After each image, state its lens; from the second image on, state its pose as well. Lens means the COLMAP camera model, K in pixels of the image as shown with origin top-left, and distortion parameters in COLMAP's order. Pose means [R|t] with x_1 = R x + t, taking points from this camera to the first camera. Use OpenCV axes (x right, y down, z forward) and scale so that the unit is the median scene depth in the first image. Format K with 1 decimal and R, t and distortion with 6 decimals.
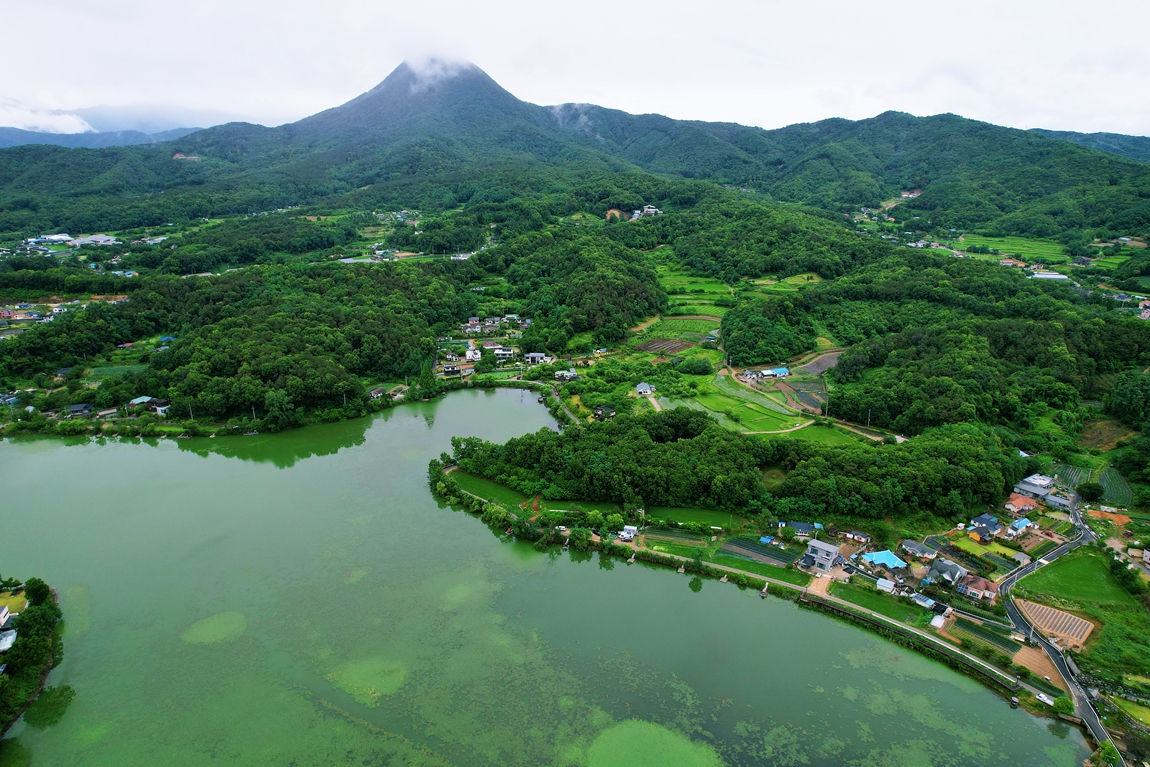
lens RADIAL K [[734.0, 0, 574.3], [0, 734.0, 381.1], [0, 0, 1]] dist [-0.082622, 0.076082]
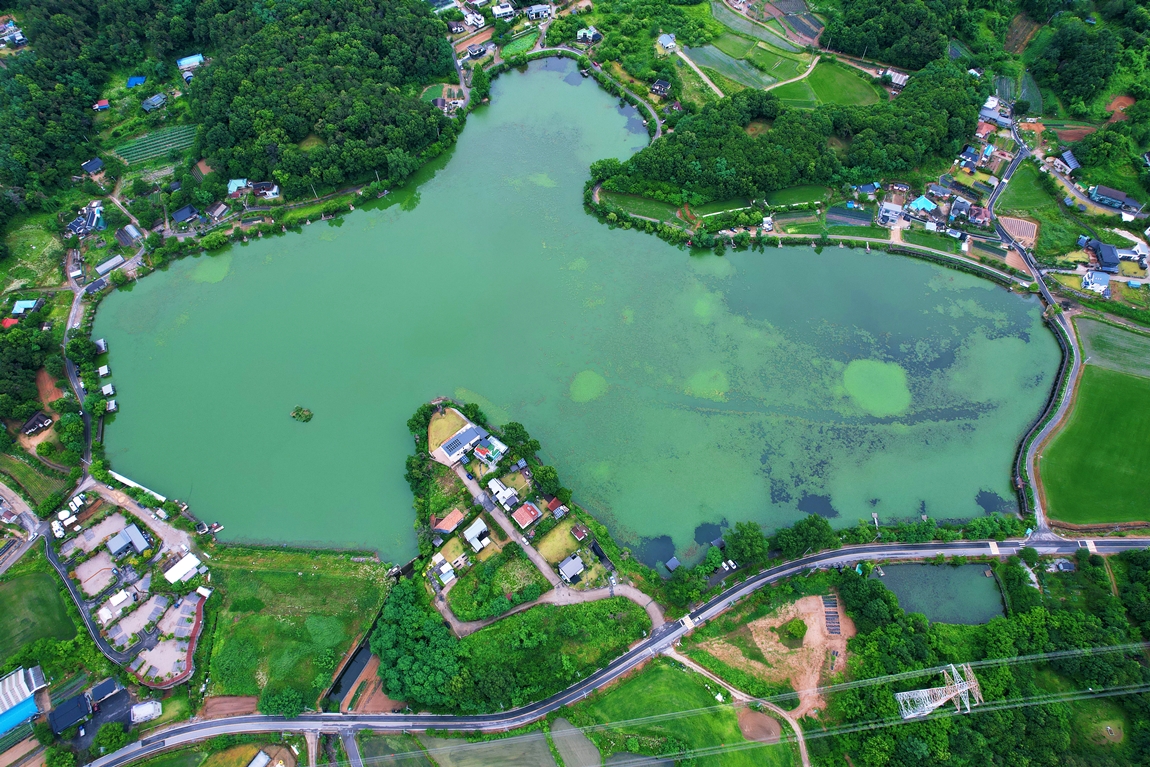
lens RADIAL K [[734.0, 0, 574.3], [0, 734.0, 381.1], [0, 0, 1]] dist [-0.082622, 0.076082]
pose [[0.923429, -0.332666, 0.191342, -0.463587], [0.122573, 0.728134, 0.674386, -0.411907], [-0.363668, -0.599295, 0.713156, -0.058536]]
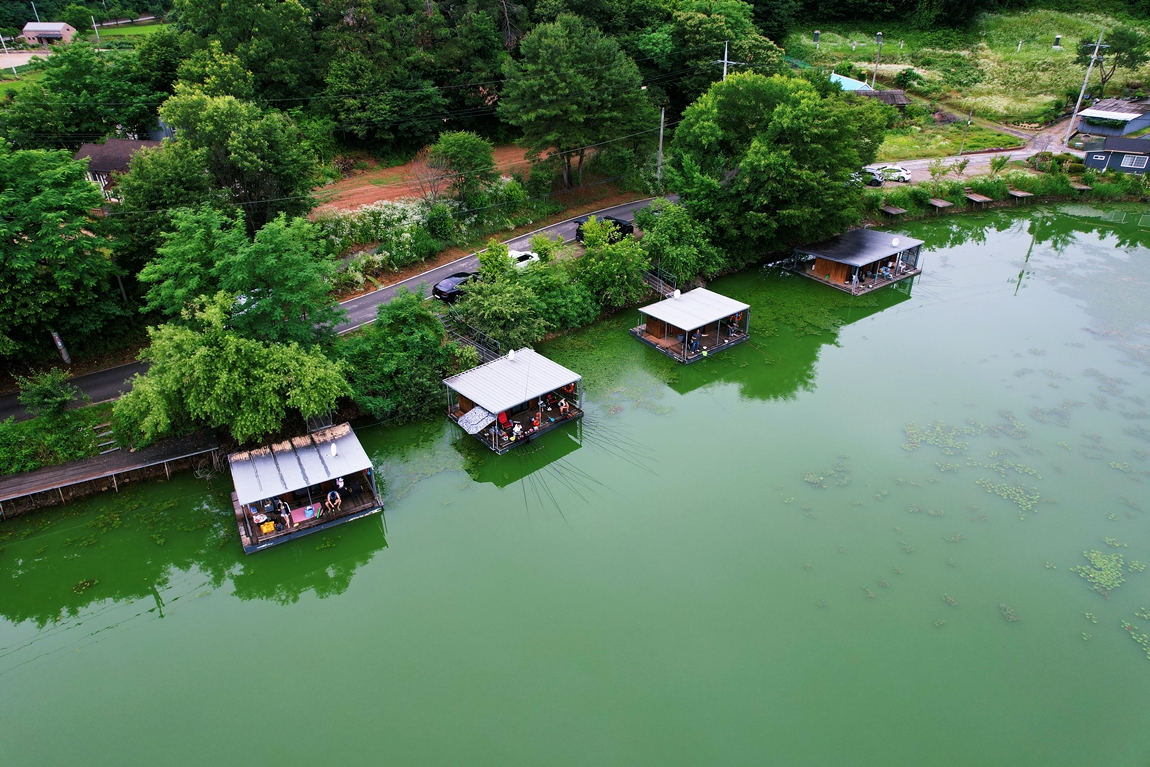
lens RADIAL K [[734.0, 0, 574.3], [0, 734.0, 381.1], [0, 0, 1]] dist [-0.082622, 0.076082]
pose [[0.560809, 0.414050, -0.716977, -0.764636], [-0.242580, 0.910140, 0.335858, 0.093022], [0.791611, -0.014428, 0.610855, 0.732142]]
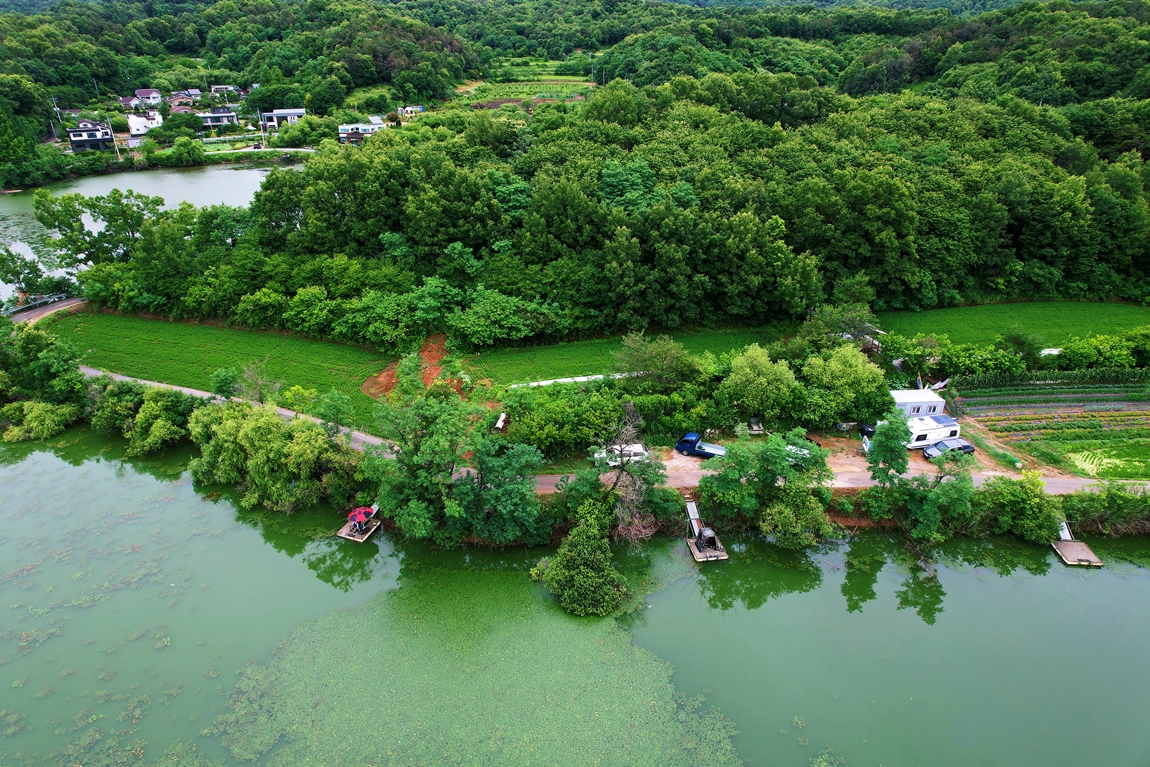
lens RADIAL K [[734.0, 0, 574.3], [0, 734.0, 381.1], [0, 0, 1]] dist [-0.082622, 0.076082]
pose [[0.936722, -0.152402, 0.315159, -0.064489], [0.105972, 0.981471, 0.159637, 0.104604], [-0.333649, -0.116137, 0.935516, 0.580266]]
